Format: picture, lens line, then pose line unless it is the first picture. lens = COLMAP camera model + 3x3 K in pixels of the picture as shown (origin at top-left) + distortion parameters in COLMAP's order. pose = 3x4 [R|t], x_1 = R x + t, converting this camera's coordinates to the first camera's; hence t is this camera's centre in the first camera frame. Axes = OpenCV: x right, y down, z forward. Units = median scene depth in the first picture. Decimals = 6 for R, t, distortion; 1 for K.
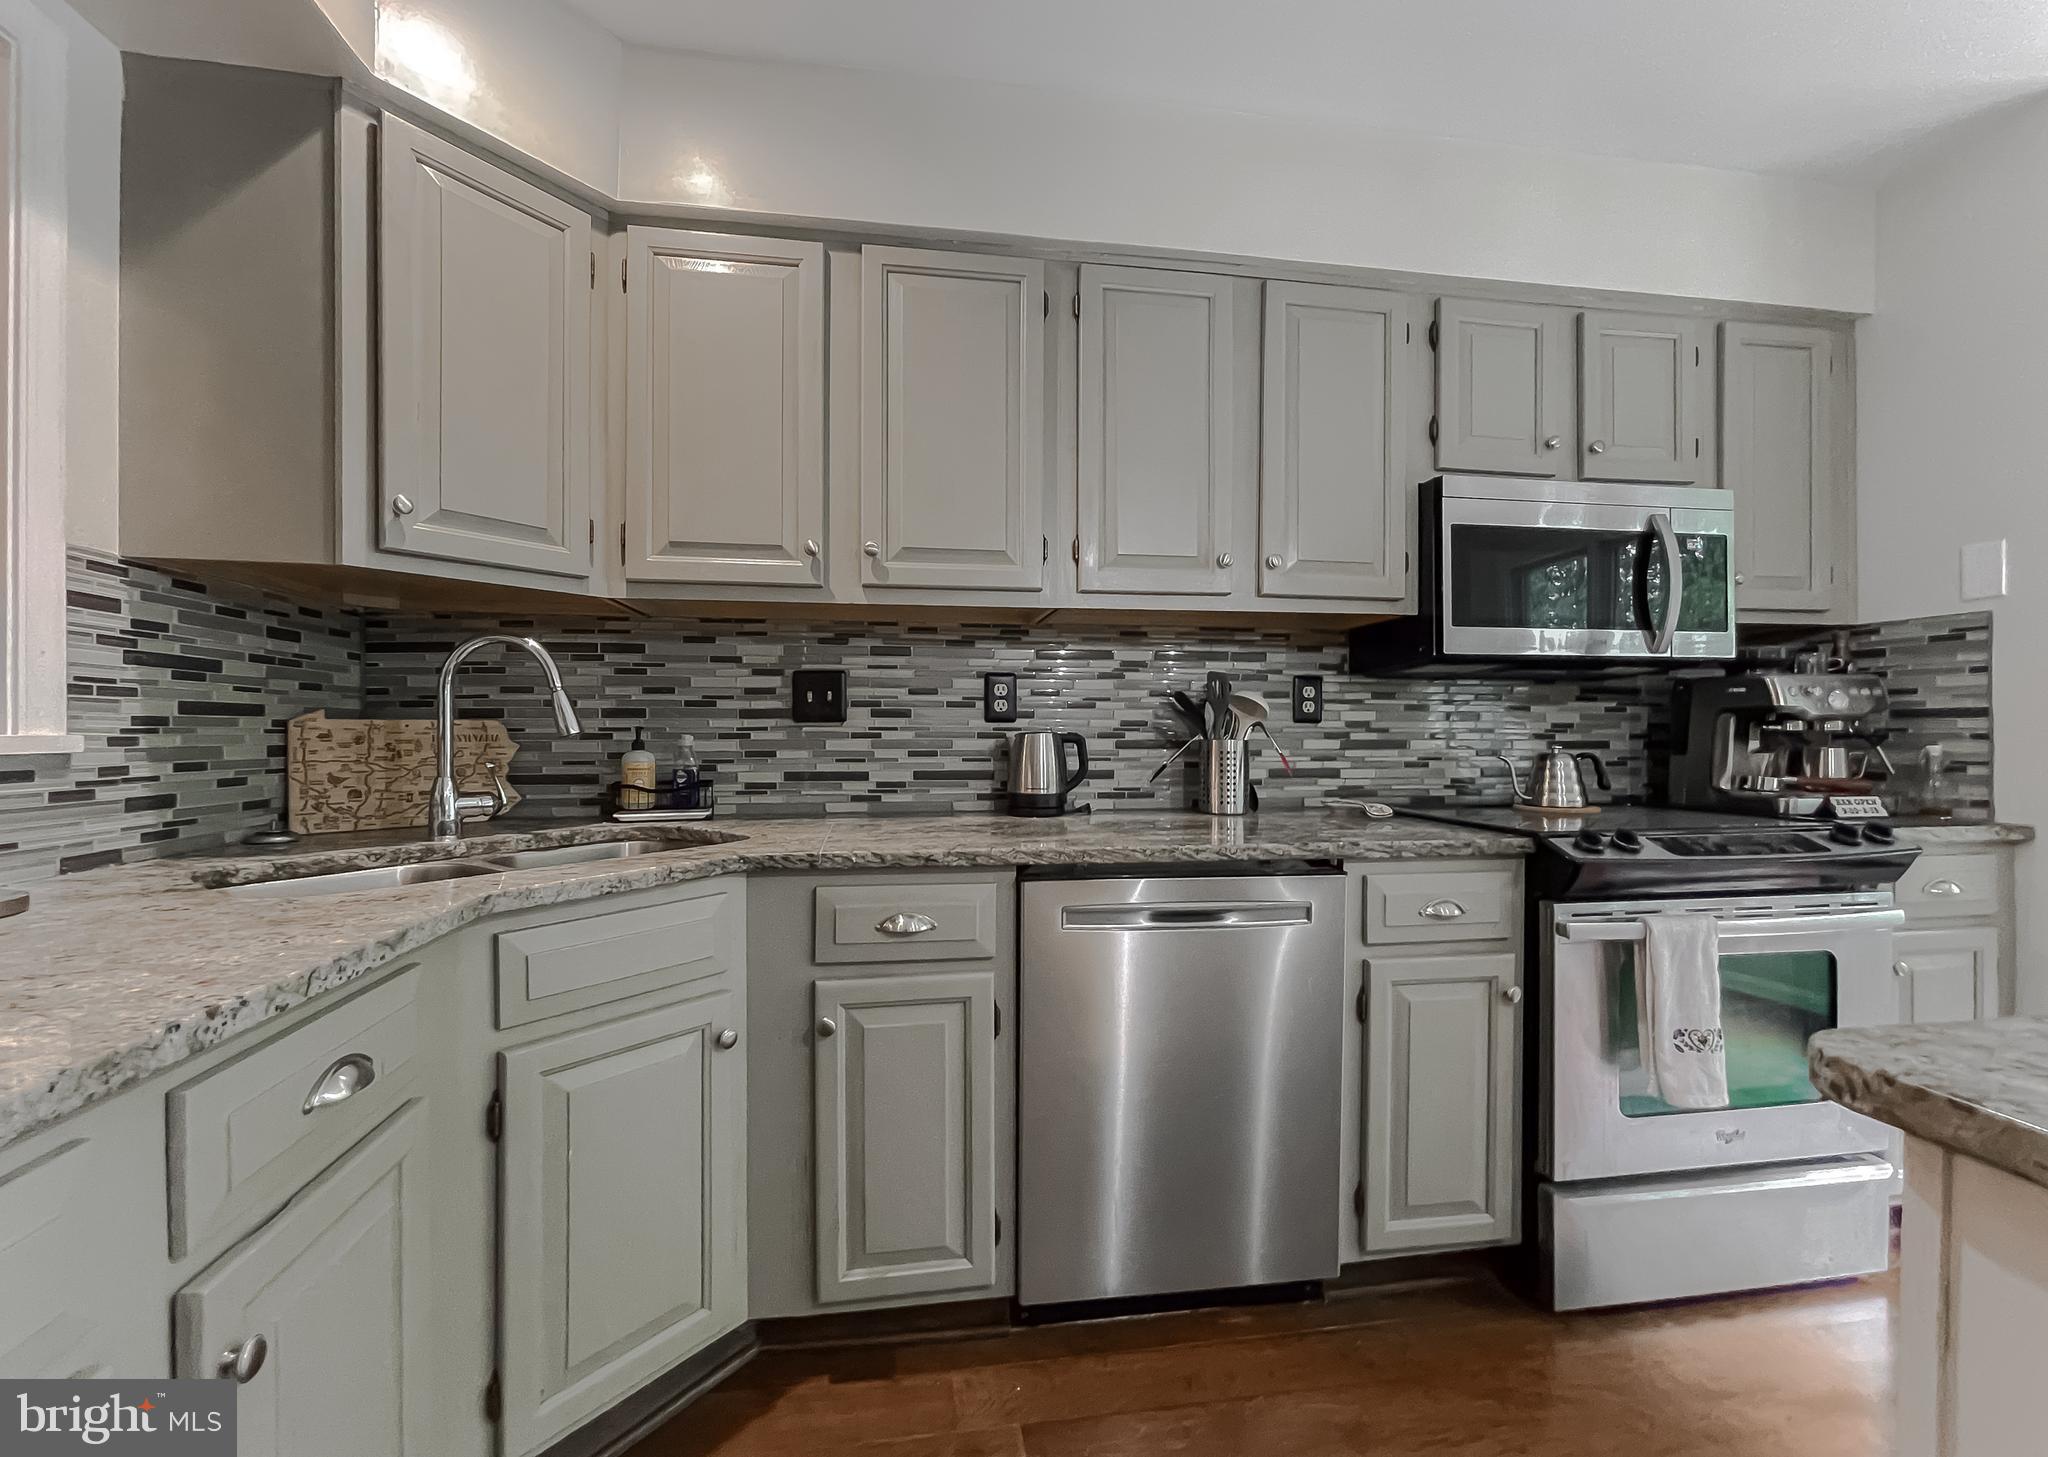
lens RADIAL K [[855.7, 0, 1015.6], [0, 855.7, 734.9], [0, 0, 1]] dist [0.000996, 0.000188]
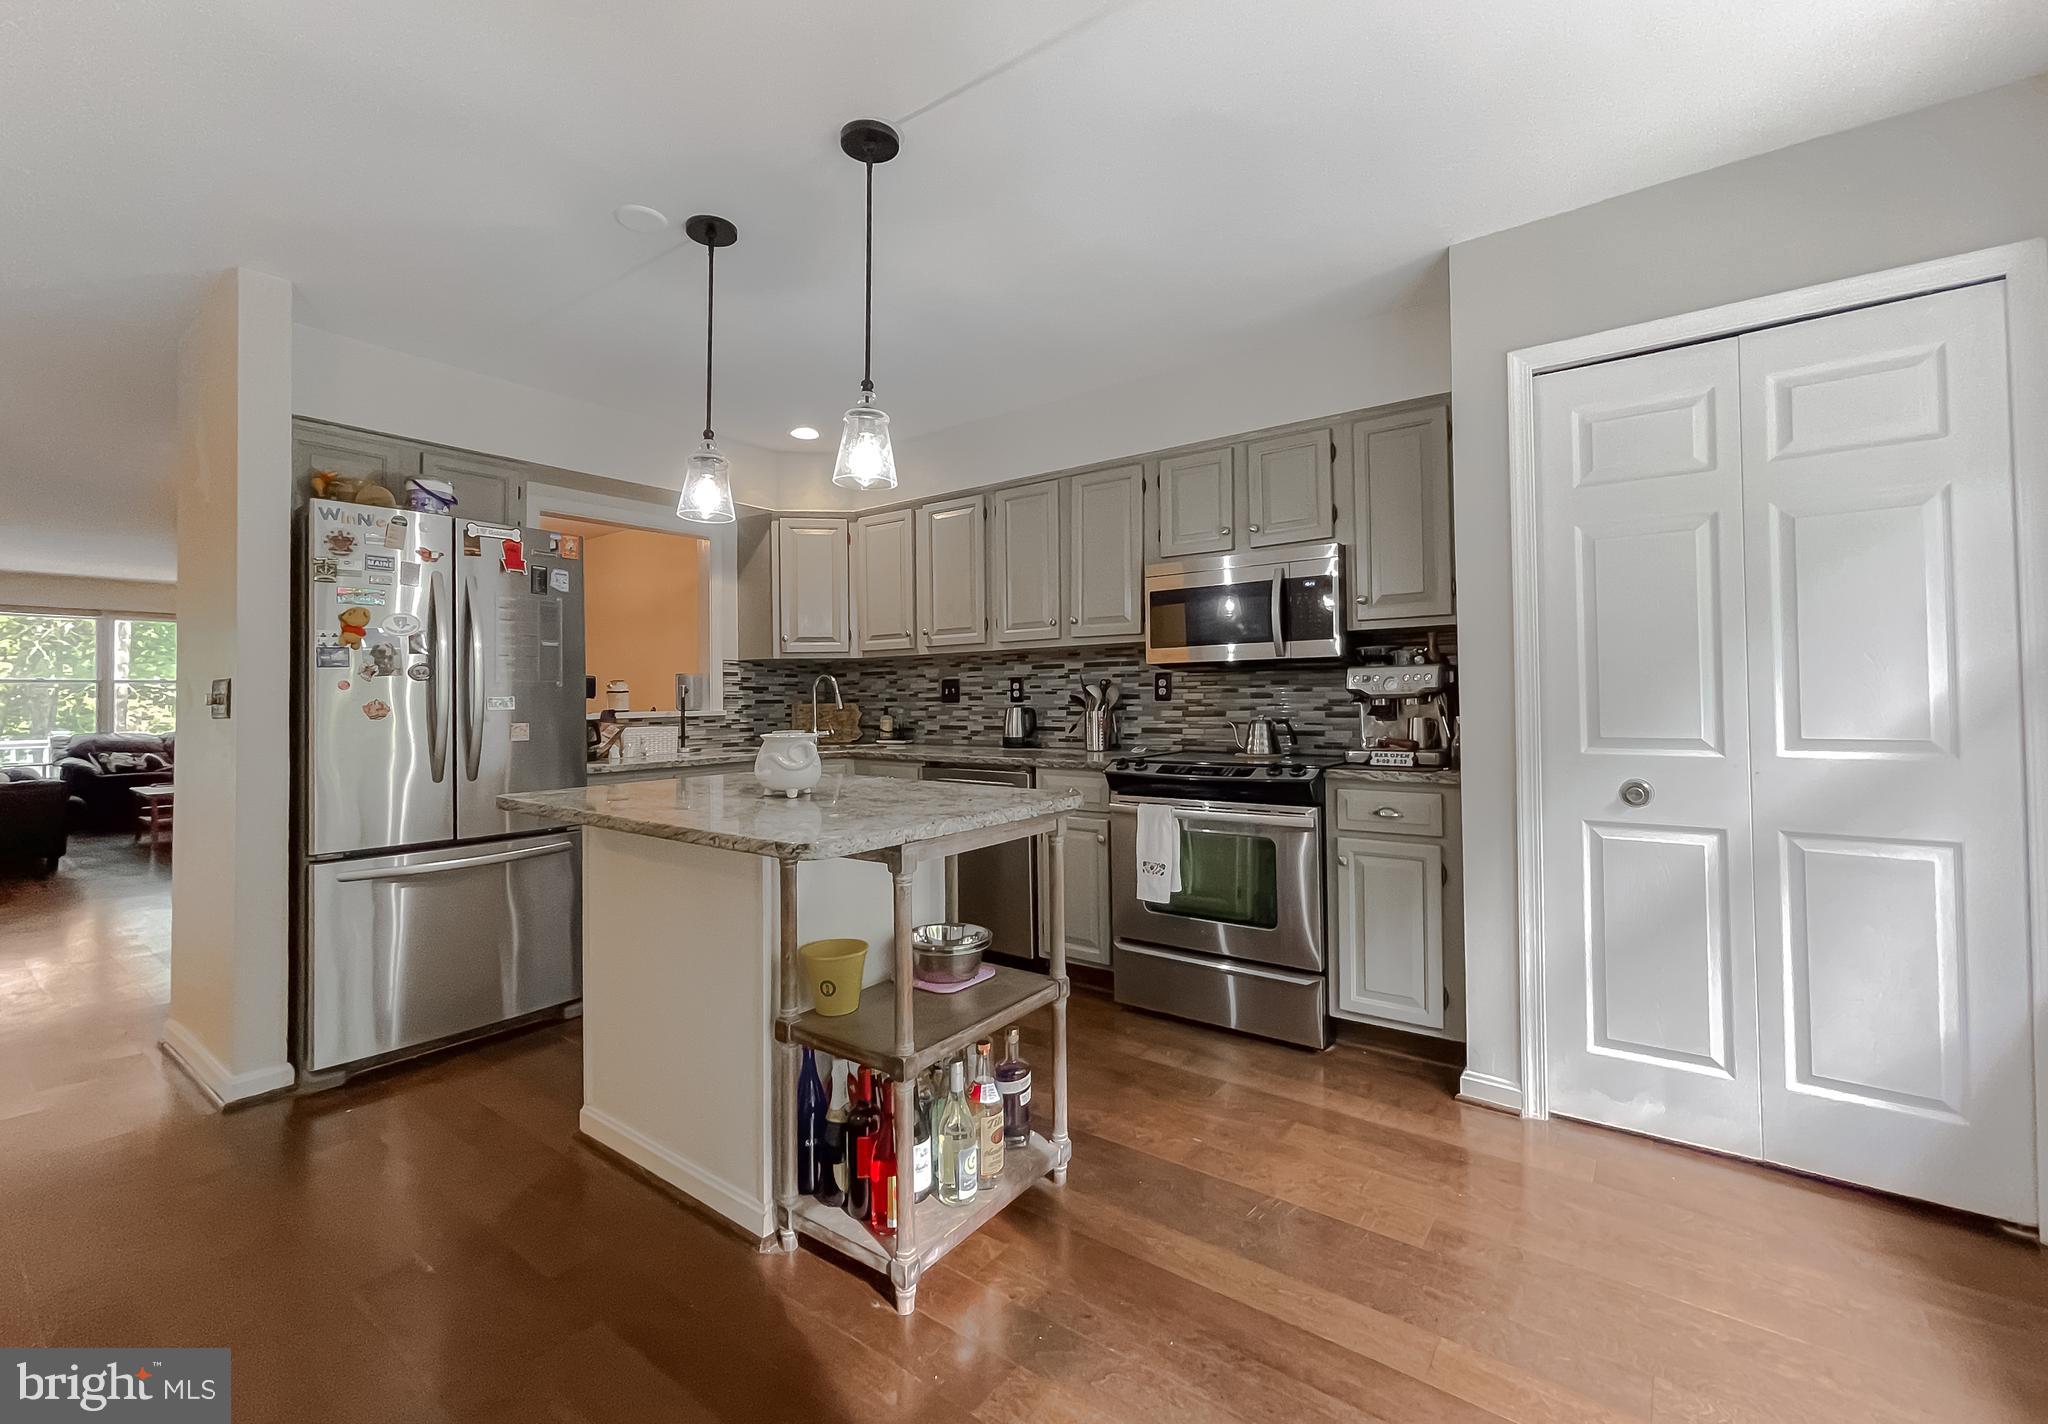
lens RADIAL K [[858.6, 0, 1017.0], [0, 858.6, 693.5], [0, 0, 1]] dist [0.000400, 0.000062]
pose [[0.701400, -0.013235, -0.712645, 1.505562], [0.008988, 0.999912, -0.009724, -0.016358], [0.712712, 0.000415, 0.701457, -0.442955]]
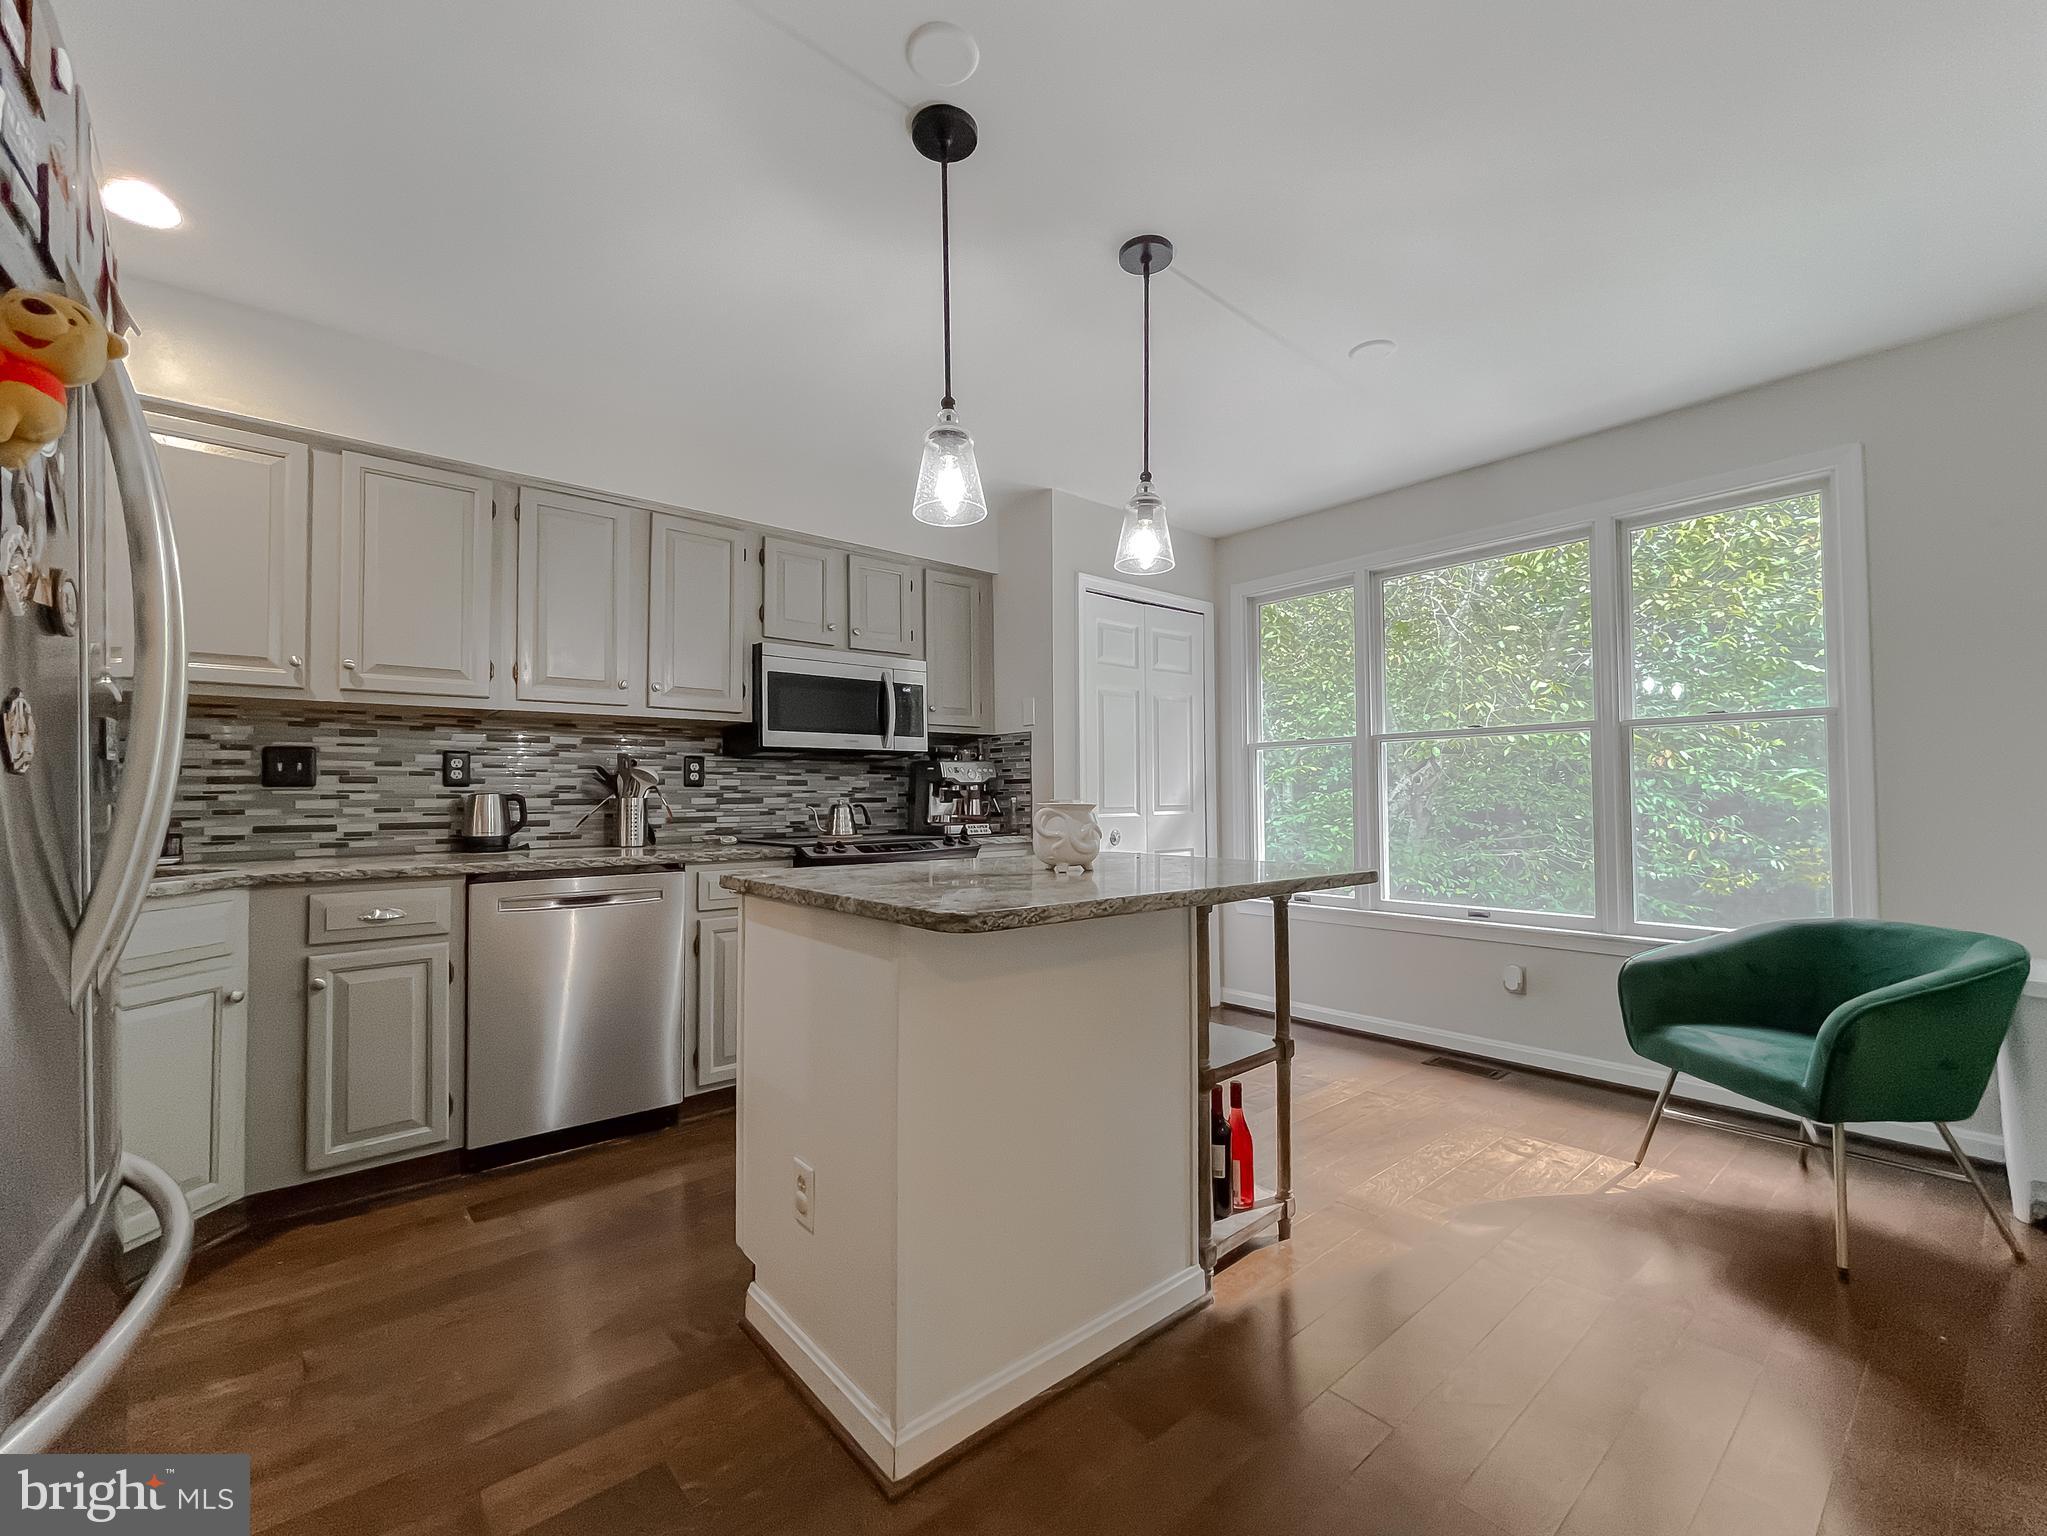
lens RADIAL K [[864.5, 0, 1011.3], [0, 864.5, 774.8], [0, 0, 1]] dist [-0.002387, 0.002284]
pose [[0.853279, 0.005692, 0.521423, 0.020568], [0.011601, 0.999486, -0.029895, 0.018974], [-0.521325, 0.031557, 0.852774, -0.690813]]
